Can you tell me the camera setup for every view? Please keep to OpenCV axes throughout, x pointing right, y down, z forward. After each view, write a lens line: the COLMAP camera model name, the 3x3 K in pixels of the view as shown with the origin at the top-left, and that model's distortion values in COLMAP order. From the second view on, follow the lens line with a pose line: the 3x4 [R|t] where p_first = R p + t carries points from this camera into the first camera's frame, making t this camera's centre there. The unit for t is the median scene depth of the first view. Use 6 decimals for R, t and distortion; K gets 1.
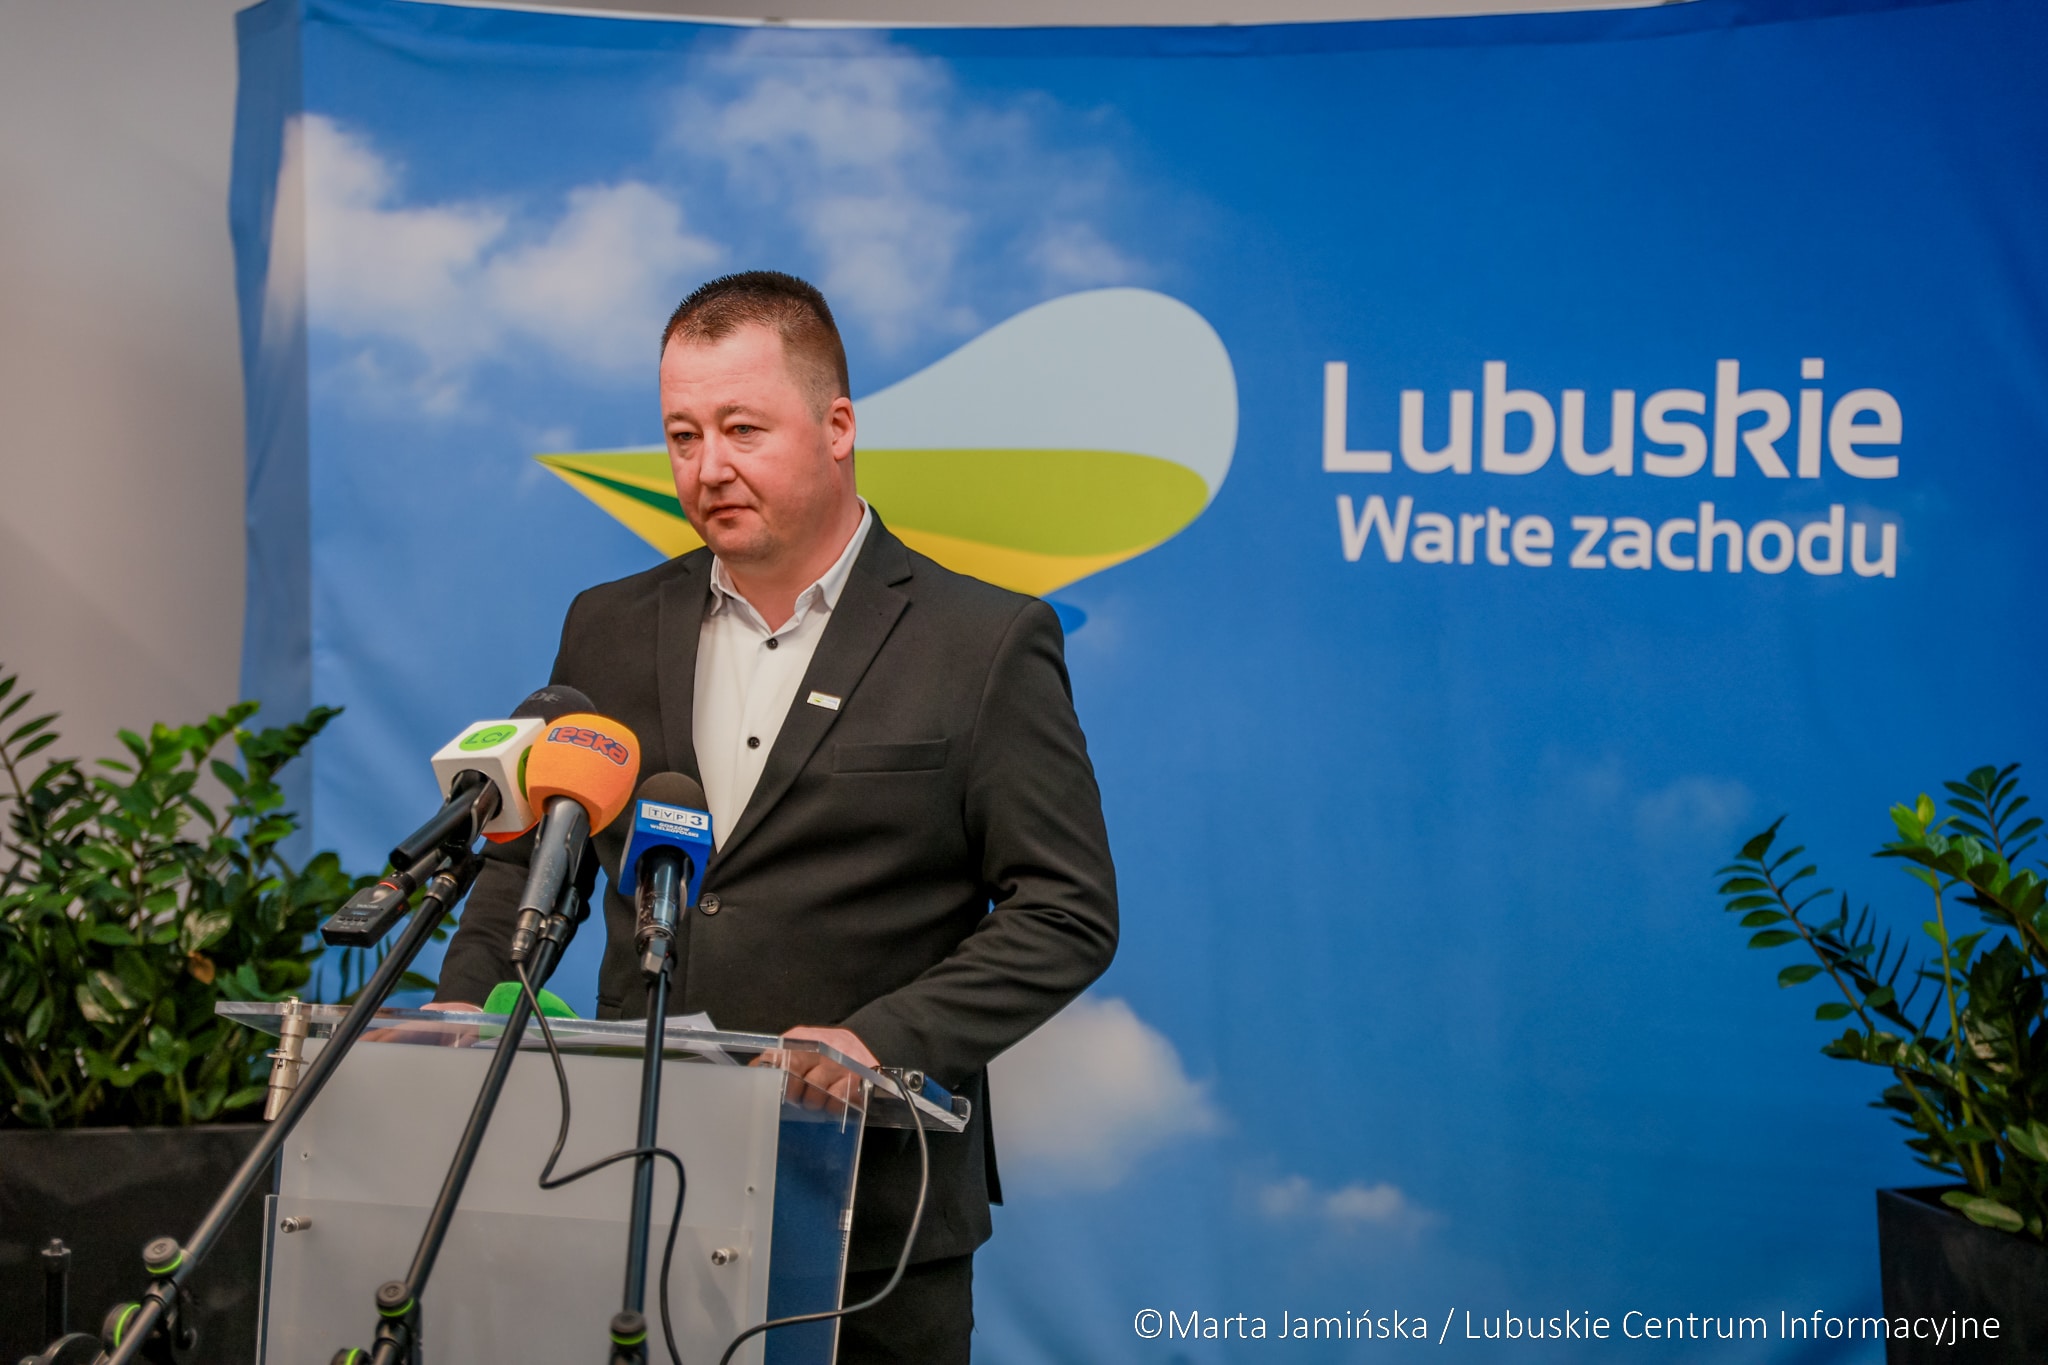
lens RADIAL K [[3440.2, 0, 1024.0], [0, 3440.2, 682.5], [0, 0, 1]] dist [0.164774, 0.051916]
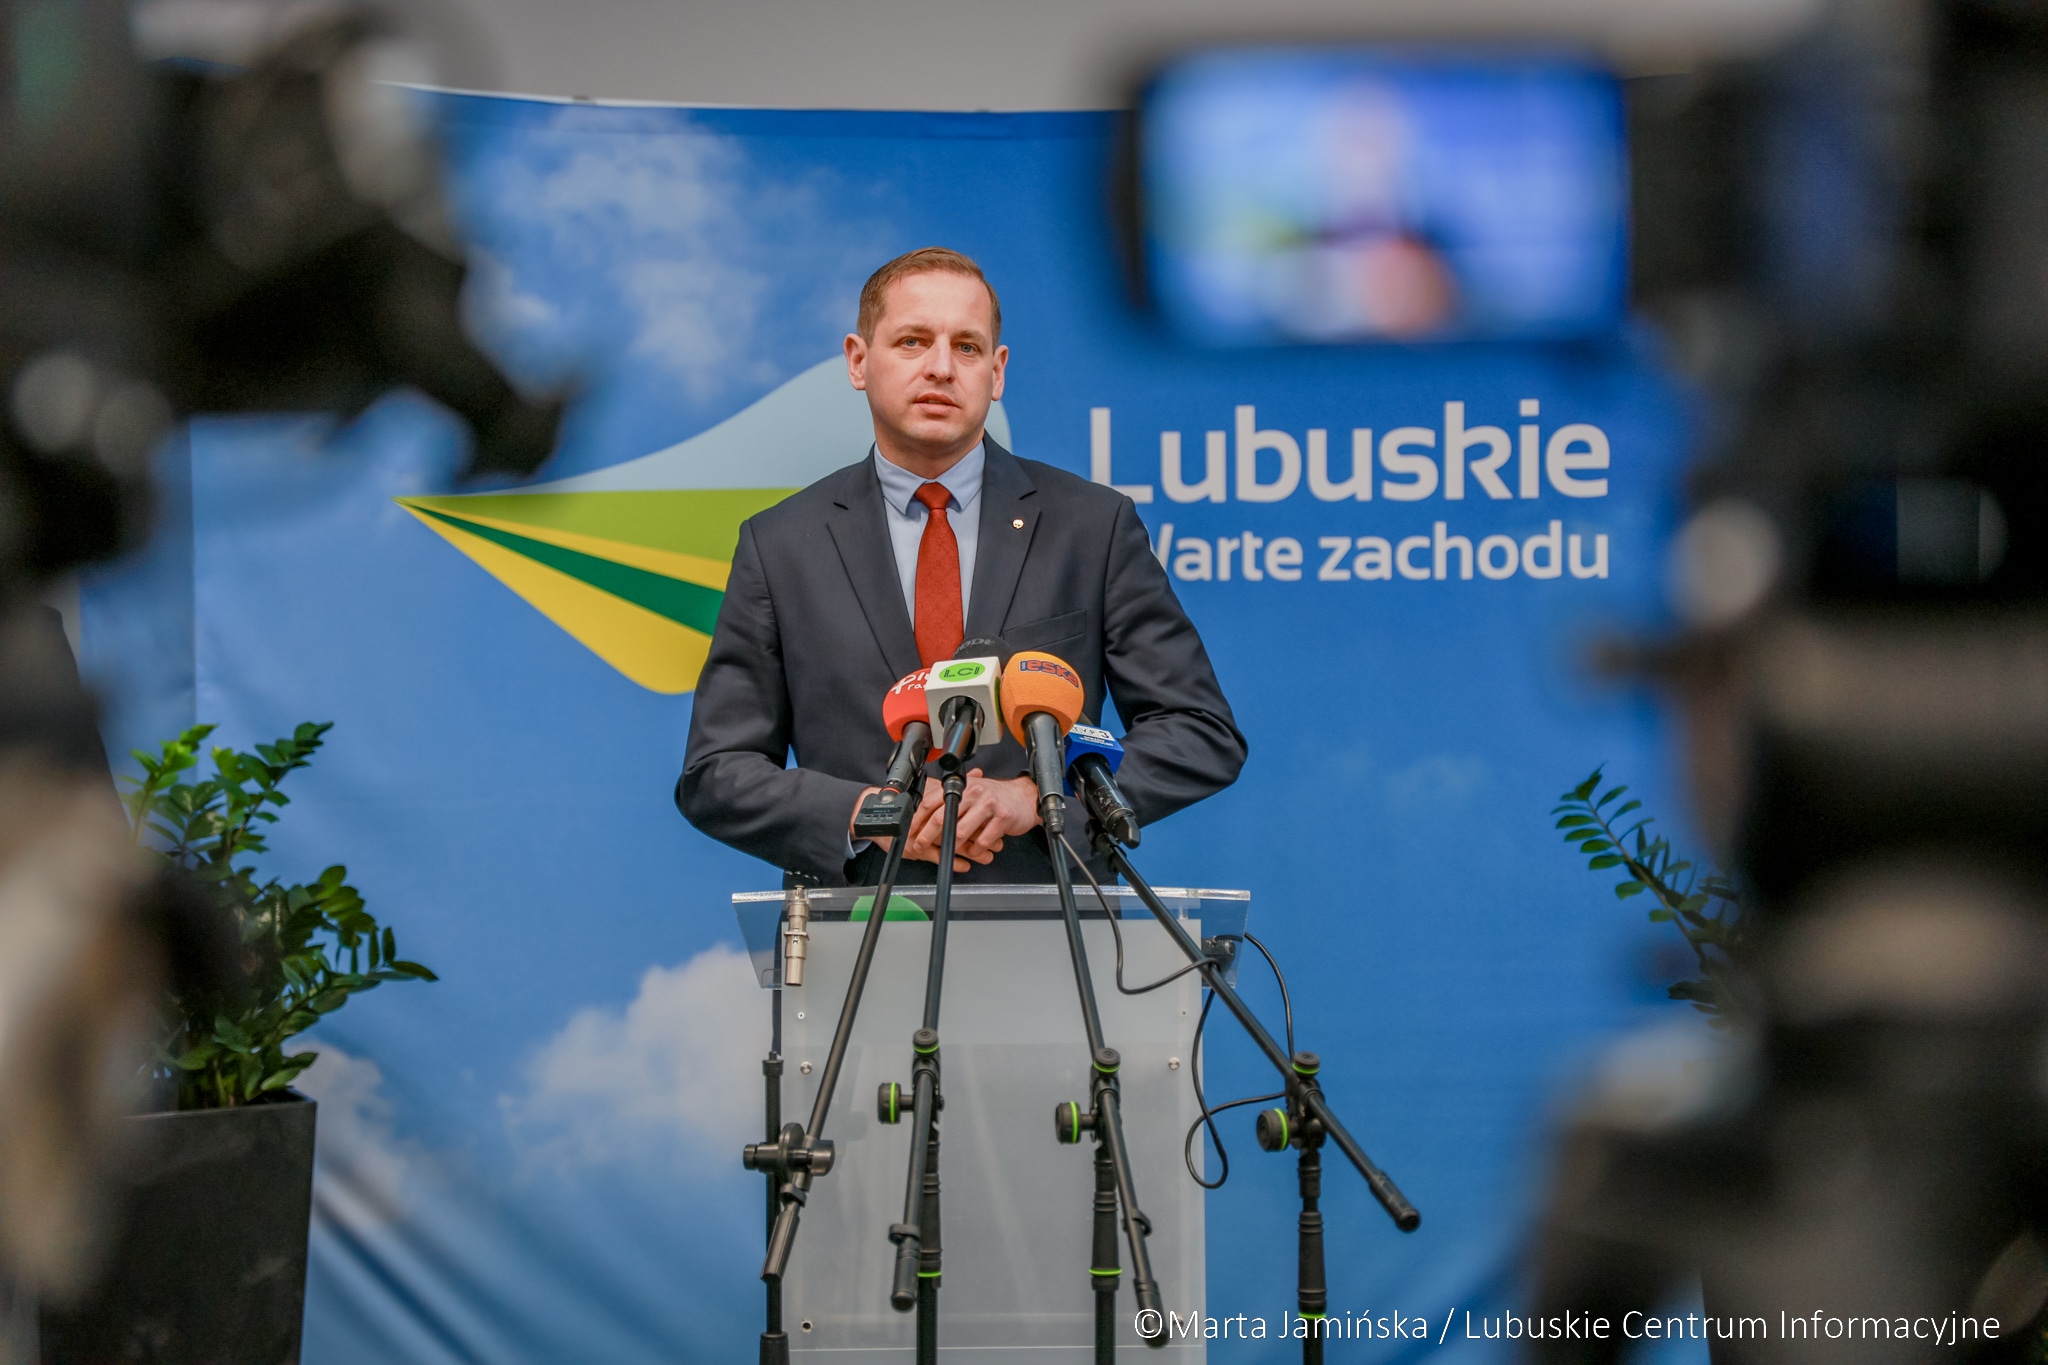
lens RADIAL K [[3795.8, 0, 1024.0], [0, 3795.8, 682.5], [0, 0, 1]] dist [0.253228, 0.044933]
pose [[0.957507, -0.027051, 0.287138, -0.309696], [0.037275, 0.998849, -0.030200, 0.036448], [-0.285991, 0.039619, 0.957413, -0.201171]]
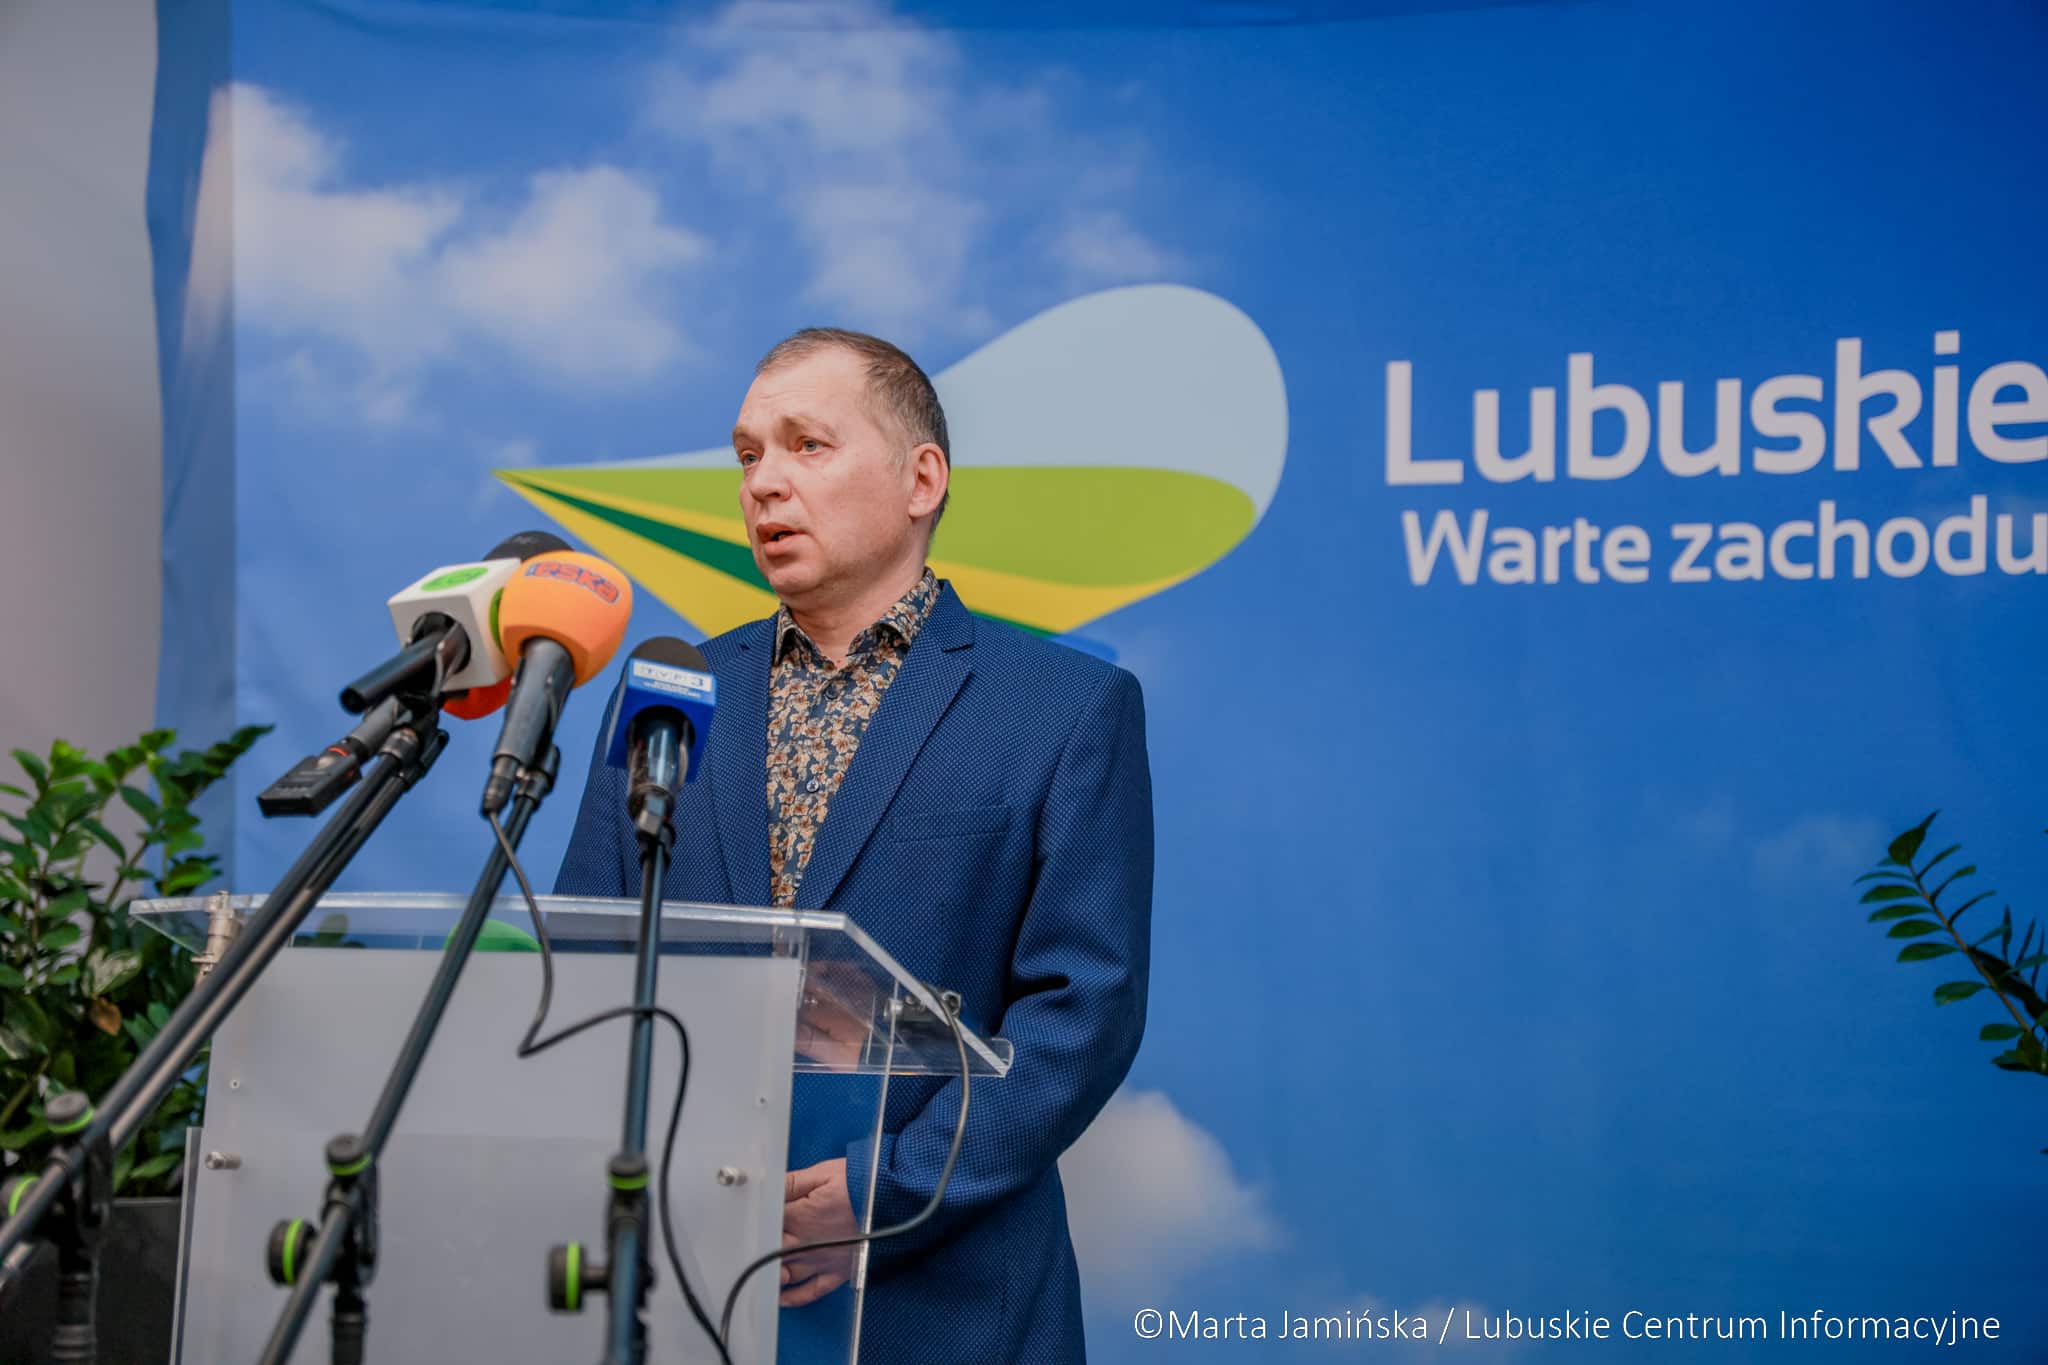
lens RADIAL K [[3795.8, 0, 1024.0], [0, 3795.8, 682.5], [0, 0, 1]] dist [0.253228, 0.044933]
pose [[0.999980, -0.005317, 0.003401, -0.009920], [0.005562, 0.997038, -0.076709, 0.066517], [-0.002983, 0.076727, 0.997048, 0.032603]]
